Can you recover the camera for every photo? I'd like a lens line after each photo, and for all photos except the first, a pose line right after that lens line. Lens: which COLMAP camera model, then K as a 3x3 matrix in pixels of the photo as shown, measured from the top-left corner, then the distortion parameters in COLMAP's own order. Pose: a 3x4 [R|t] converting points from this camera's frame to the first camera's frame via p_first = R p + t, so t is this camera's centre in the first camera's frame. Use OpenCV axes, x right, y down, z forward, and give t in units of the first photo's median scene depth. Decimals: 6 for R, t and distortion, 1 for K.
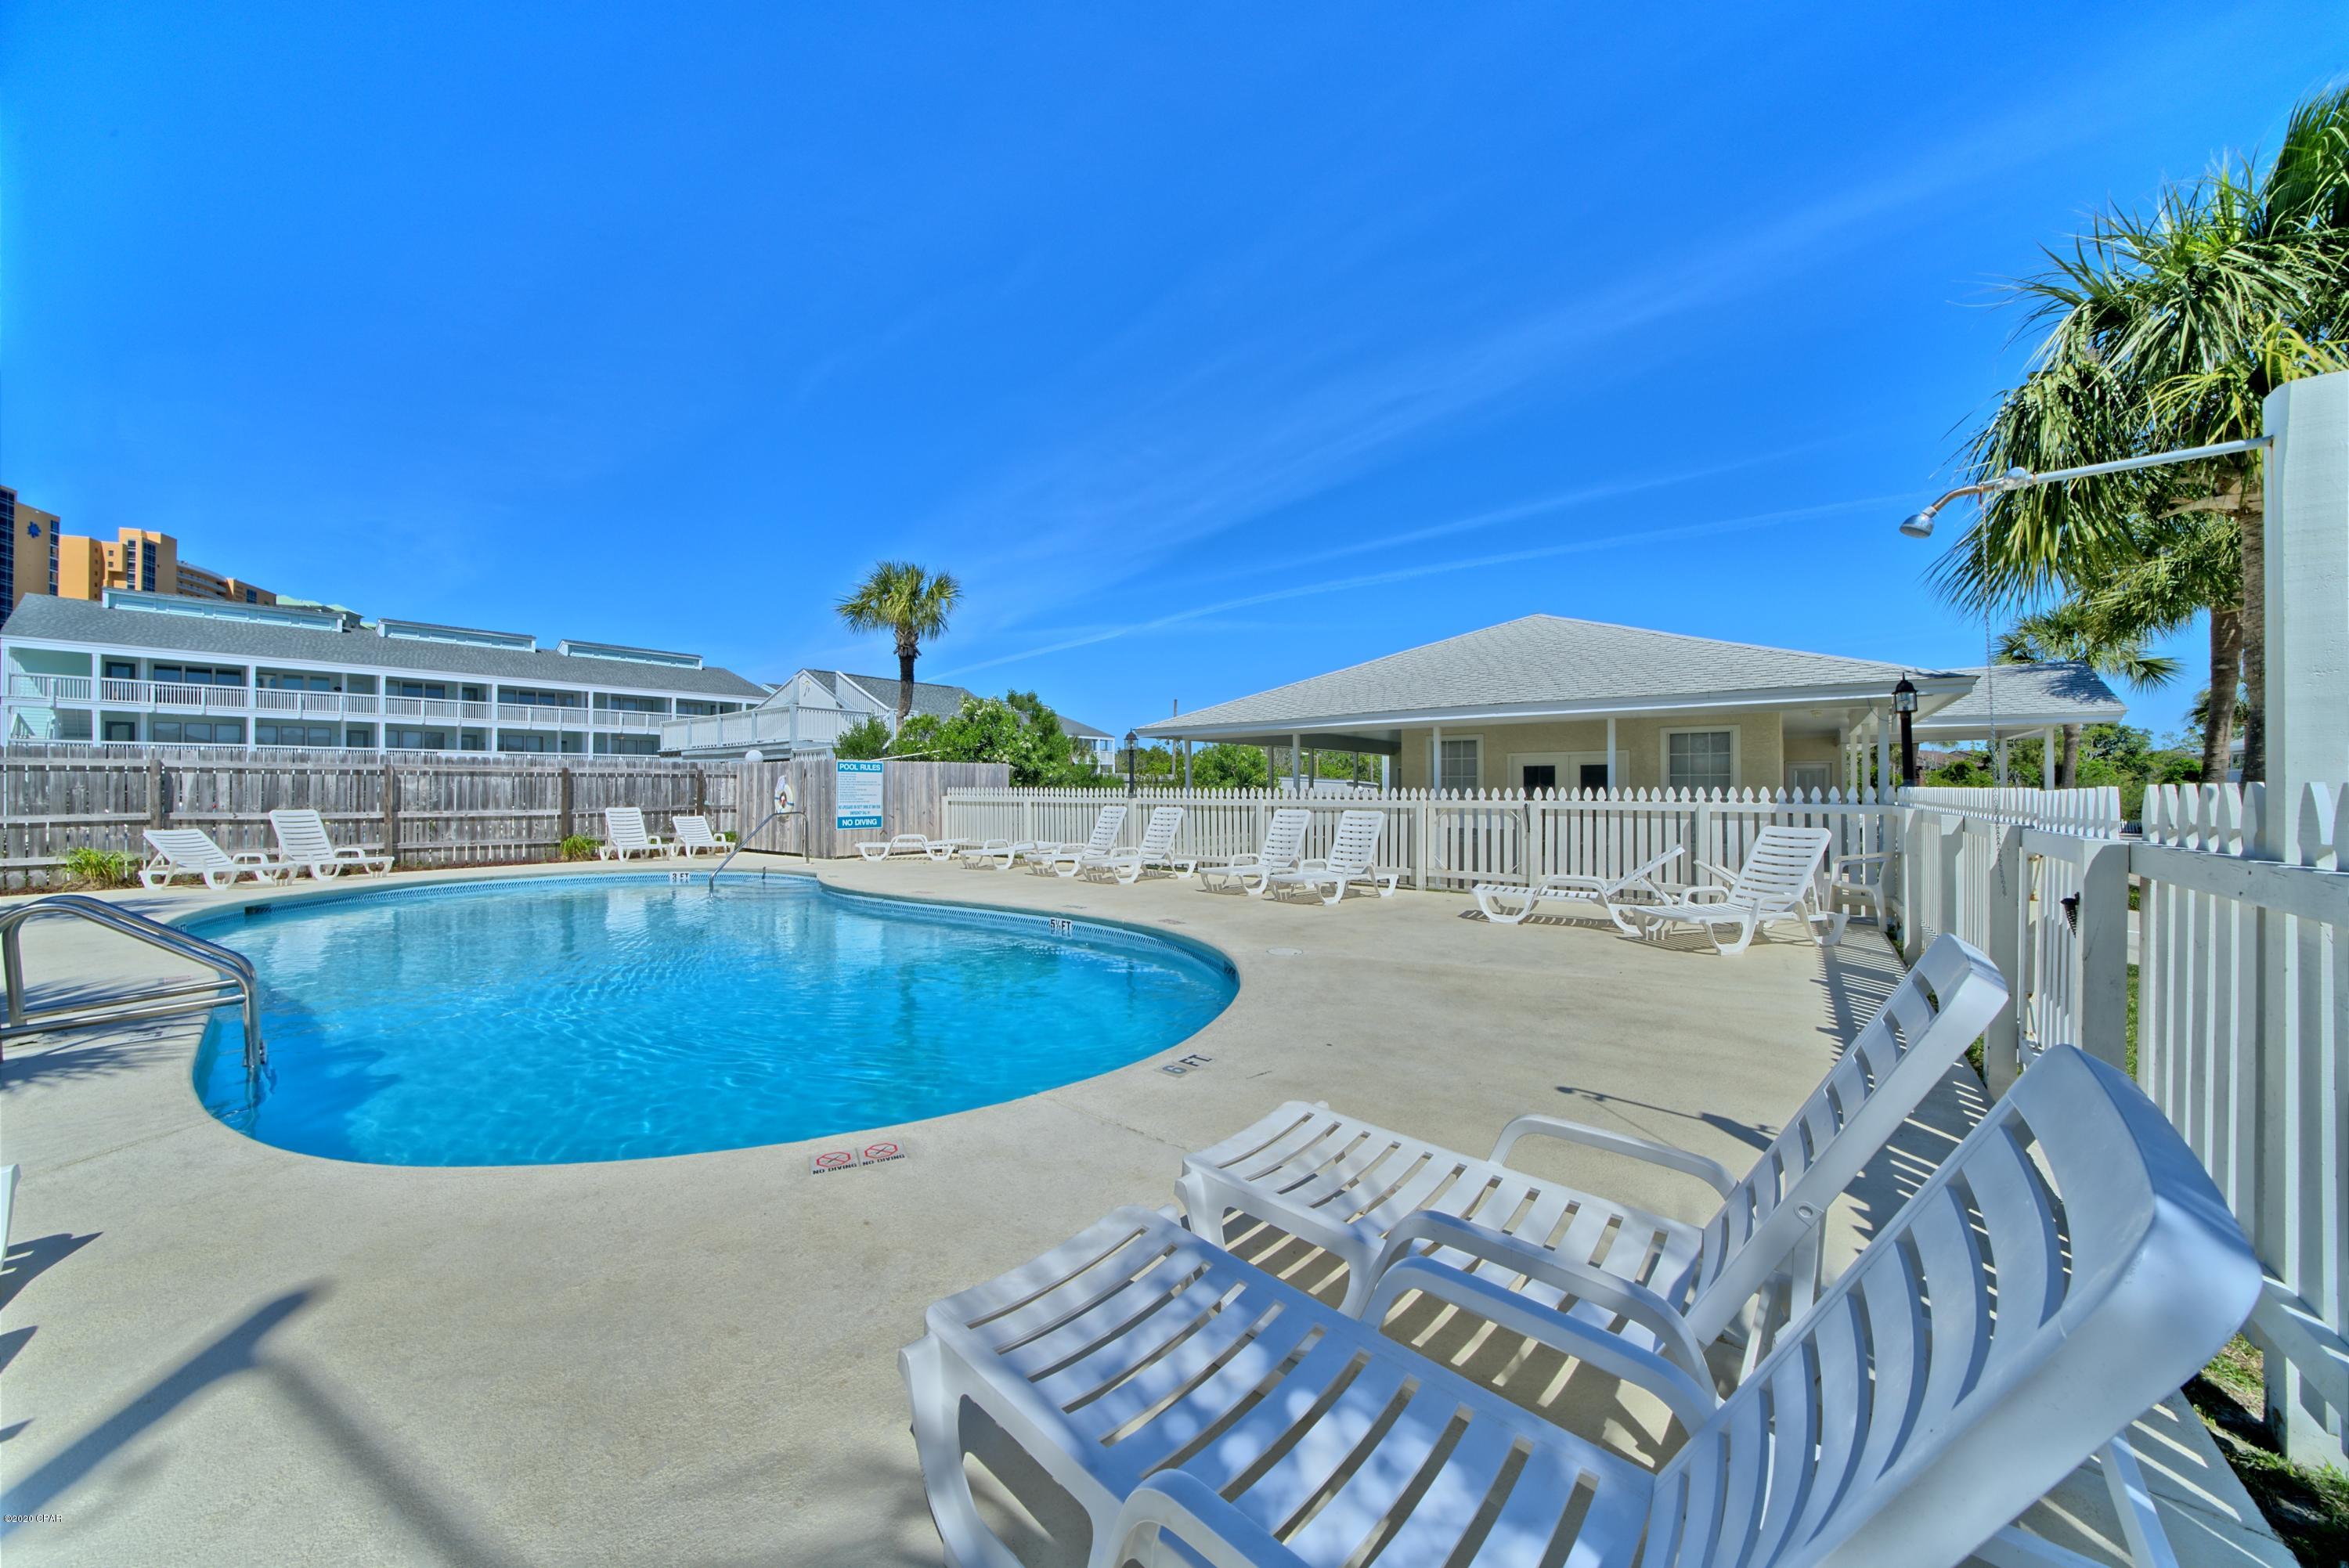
lens RADIAL K [[806.3, 0, 1183.2], [0, 806.3, 794.2], [0, 0, 1]] dist [-0.021911, 0.001340]
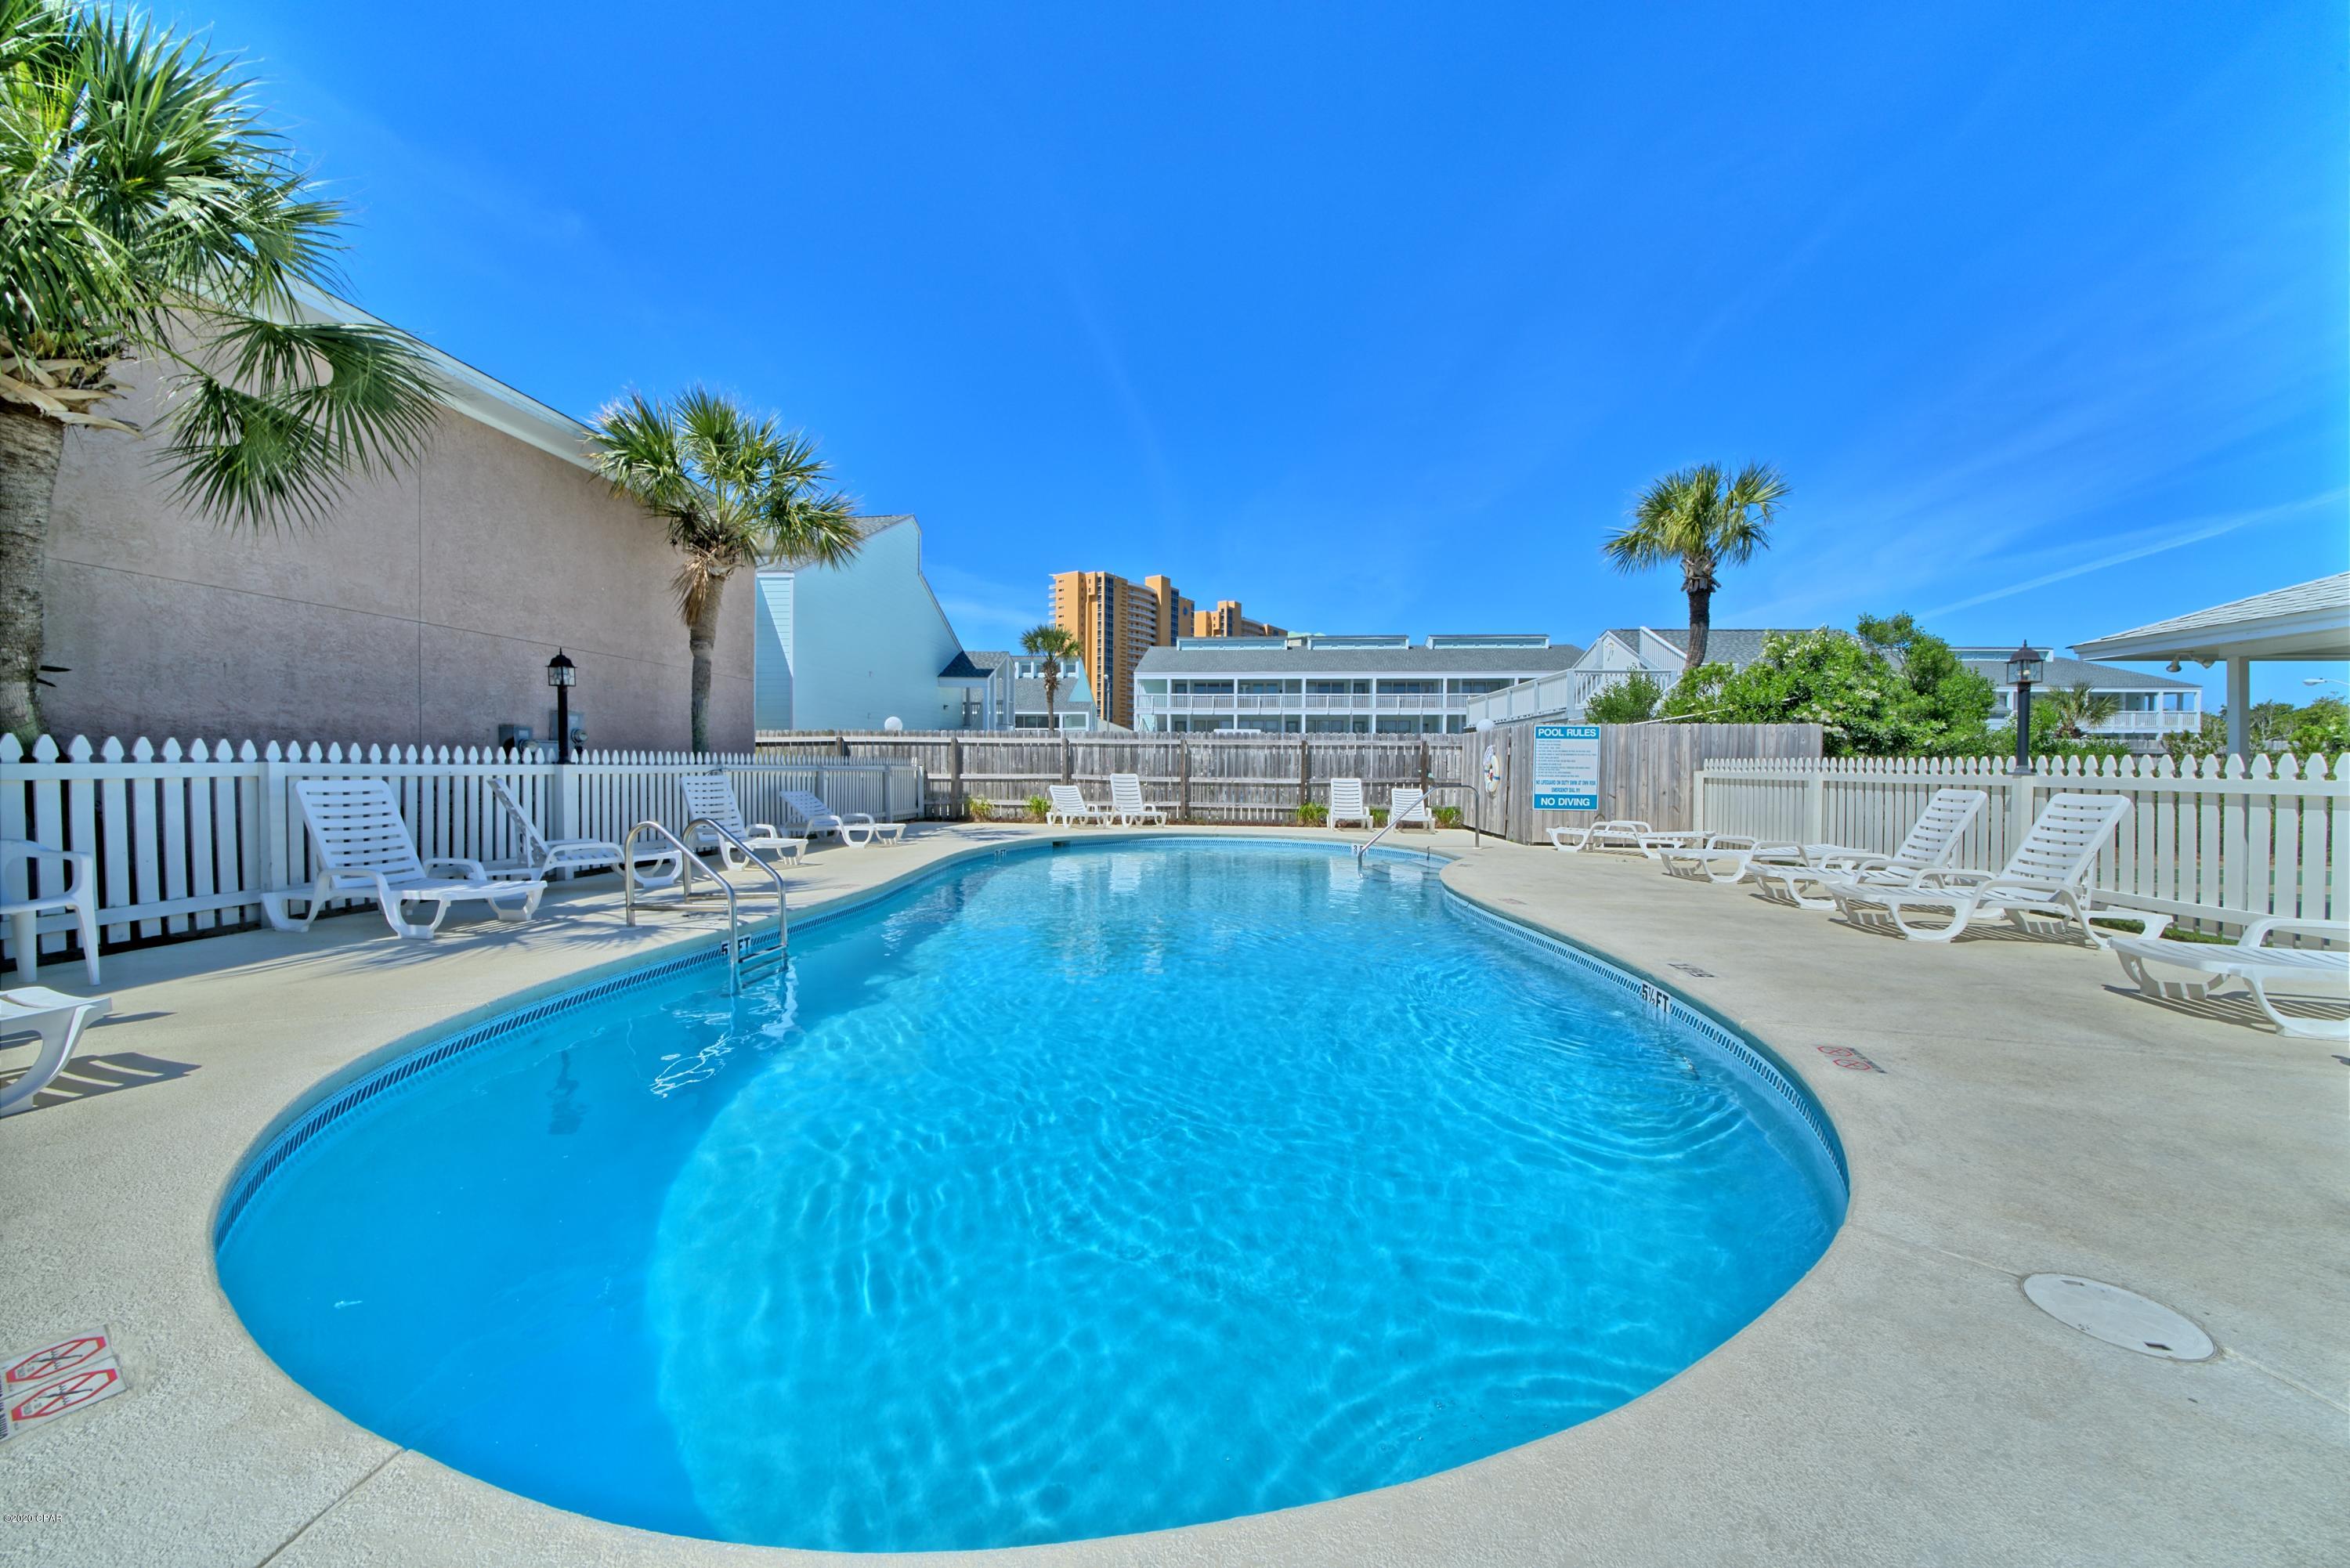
lens RADIAL K [[806.6, 0, 1169.5], [0, 806.6, 797.4], [0, 0, 1]] dist [-0.021911, 0.001340]
pose [[0.524942, 0.036911, -0.850337, 0.058730], [-0.010212, 0.999260, 0.037071, 0.003916], [0.851077, -0.010776, 0.524931, 0.192300]]
